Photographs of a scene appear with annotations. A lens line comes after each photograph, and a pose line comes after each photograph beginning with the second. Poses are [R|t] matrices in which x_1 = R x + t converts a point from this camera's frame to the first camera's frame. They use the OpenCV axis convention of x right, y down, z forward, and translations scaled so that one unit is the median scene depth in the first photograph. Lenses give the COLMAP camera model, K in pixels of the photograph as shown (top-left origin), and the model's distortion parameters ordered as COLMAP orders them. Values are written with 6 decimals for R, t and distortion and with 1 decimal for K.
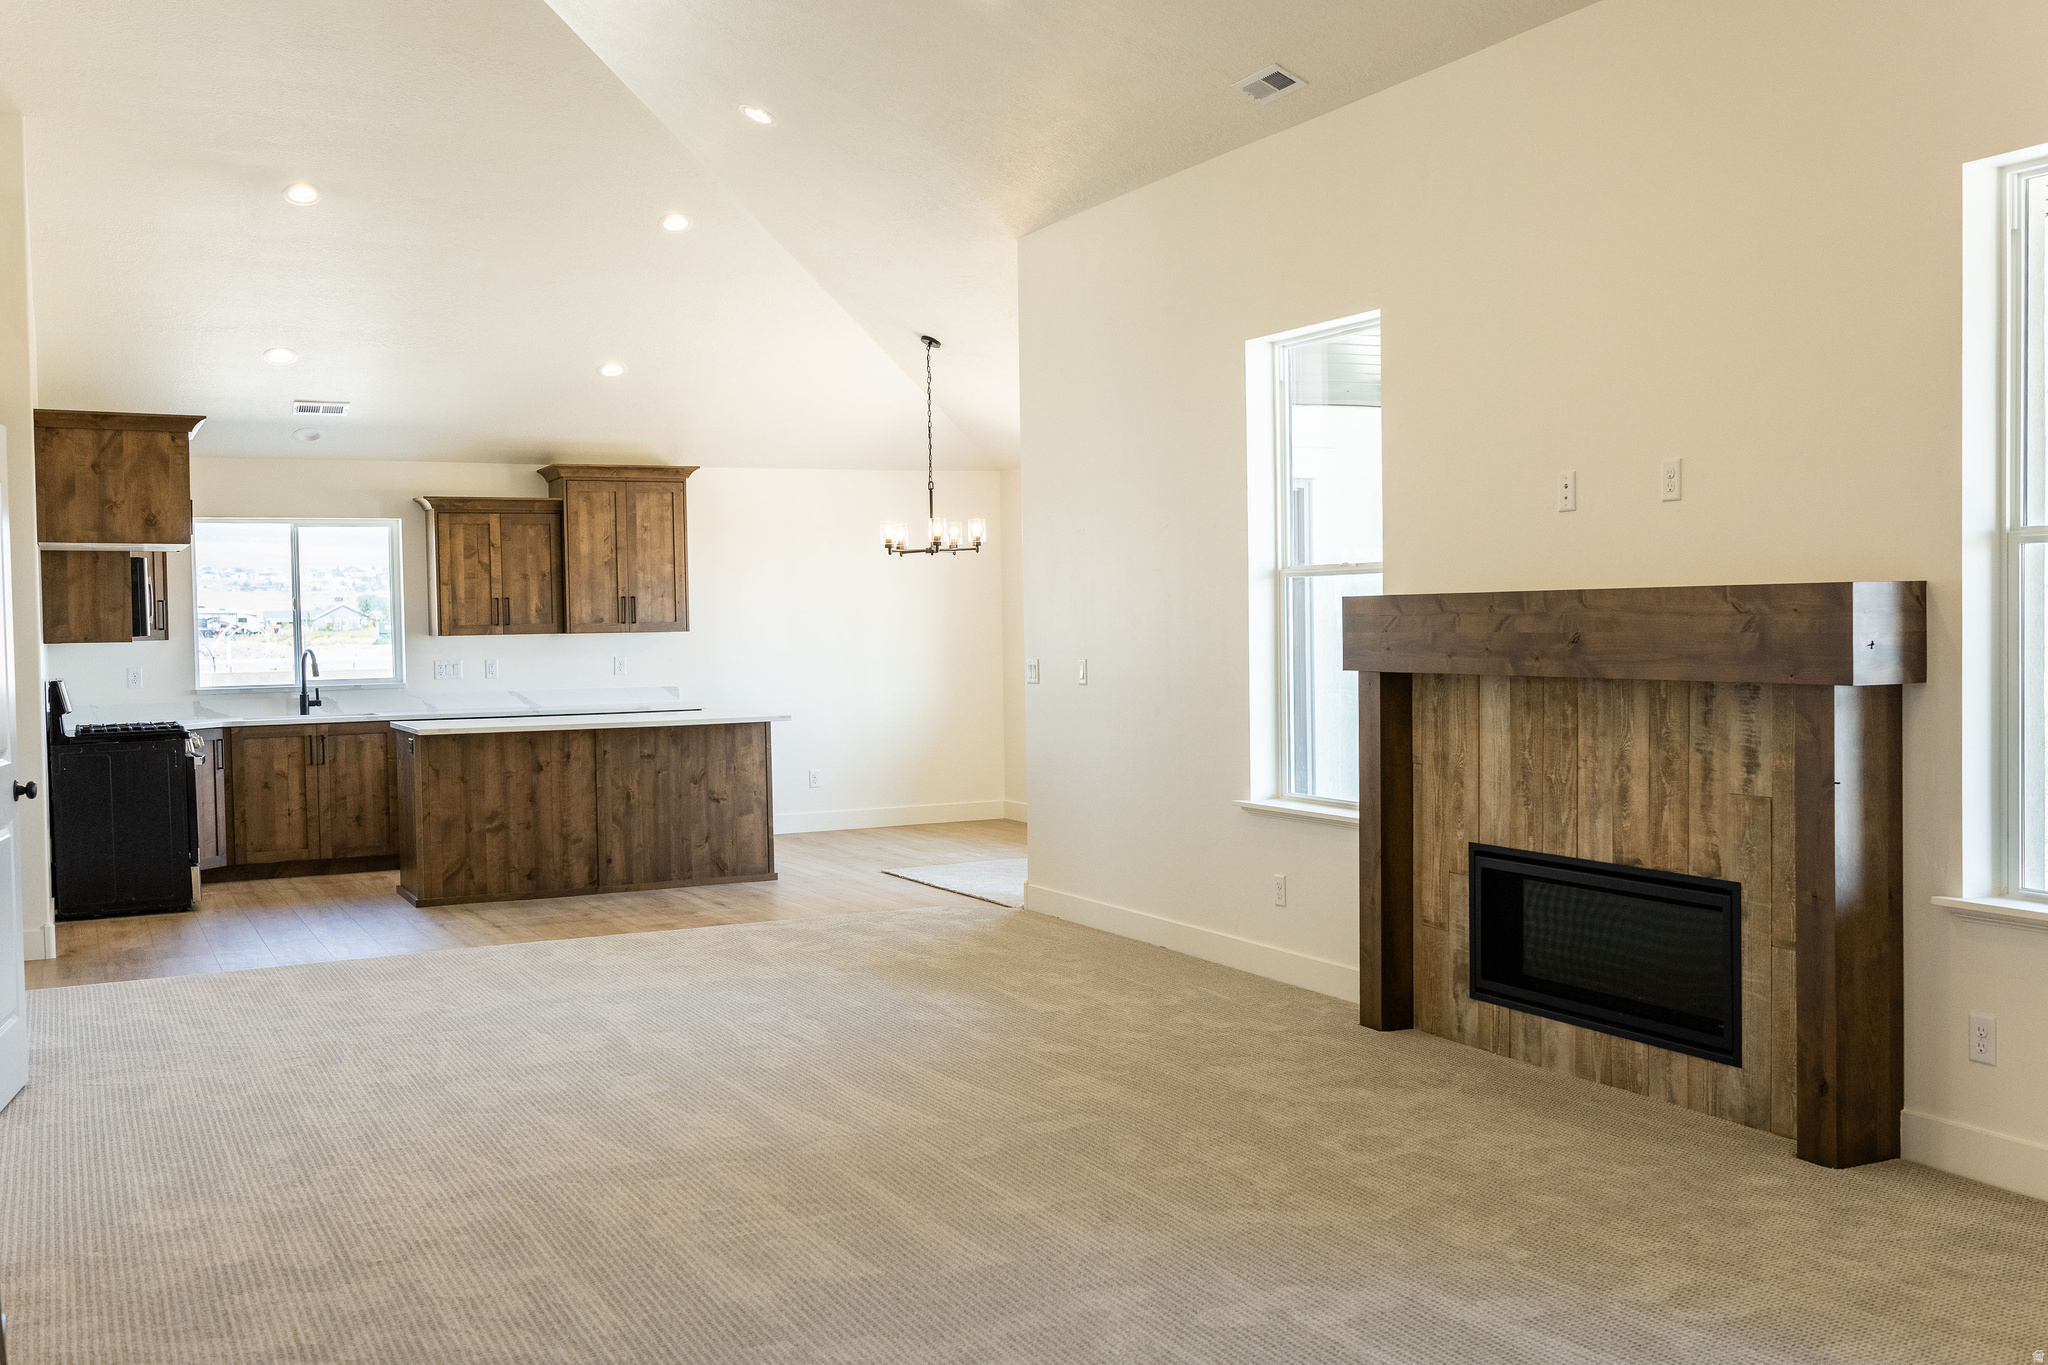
lens RADIAL K [[1972.6, 0, 1024.0], [0, 1972.6, 682.5], [0, 0, 1]] dist [0.044921, -0.202841]
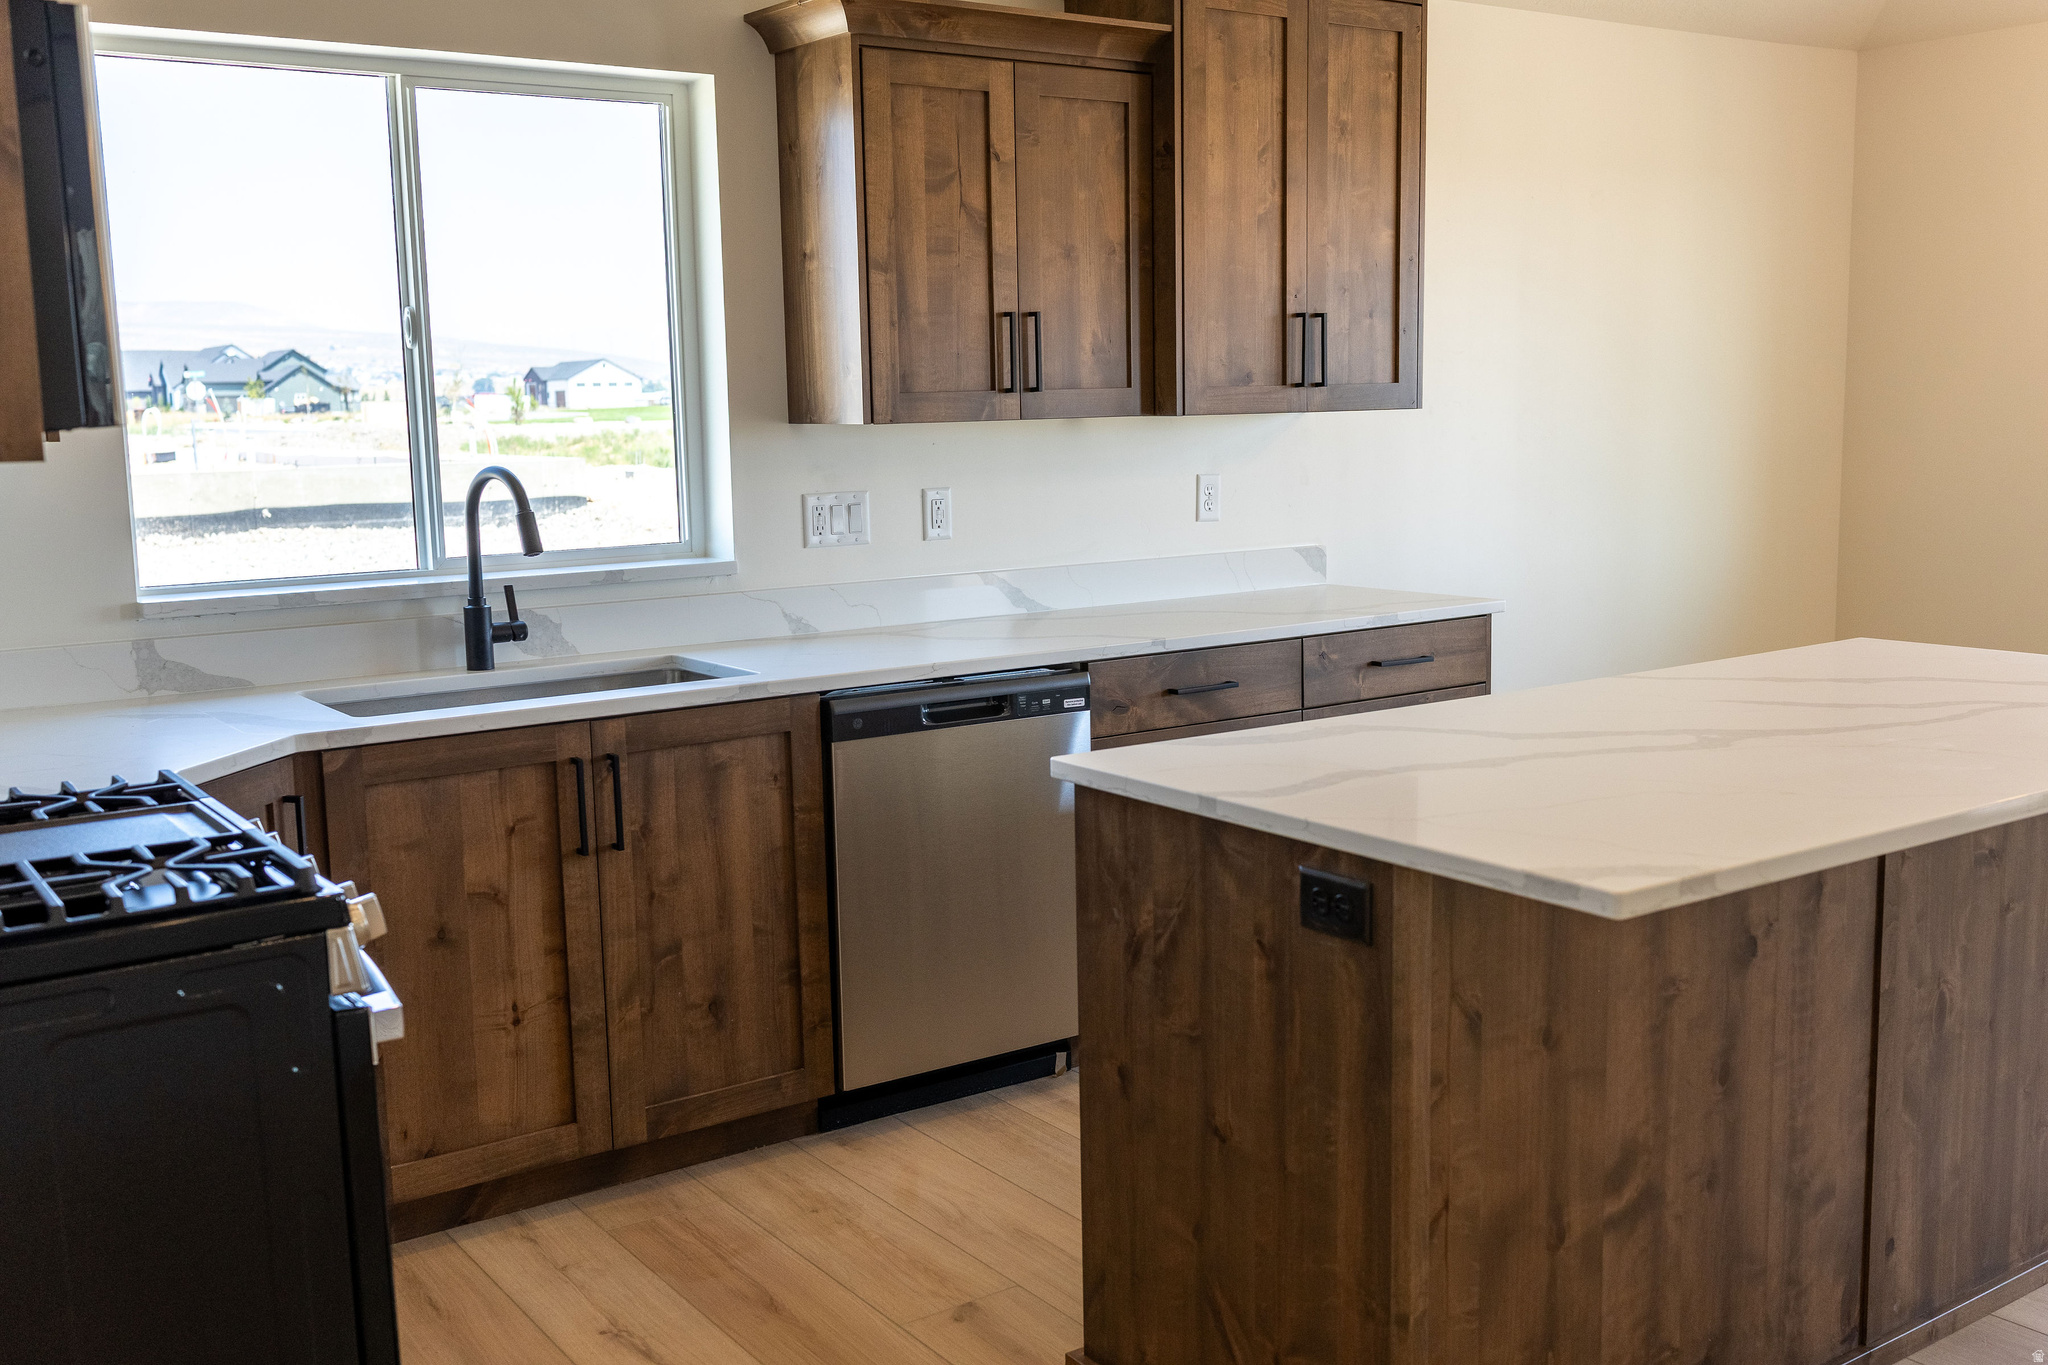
lens RADIAL K [[1972.6, 0, 1024.0], [0, 1972.6, 682.5], [0, 0, 1]] dist [0.044921, -0.202841]
pose [[0.989978, -0.024673, 0.139053, -0.320551], [0.009793, 0.994243, 0.106696, -0.015503], [-0.140885, -0.104265, 0.984520, 0.665974]]
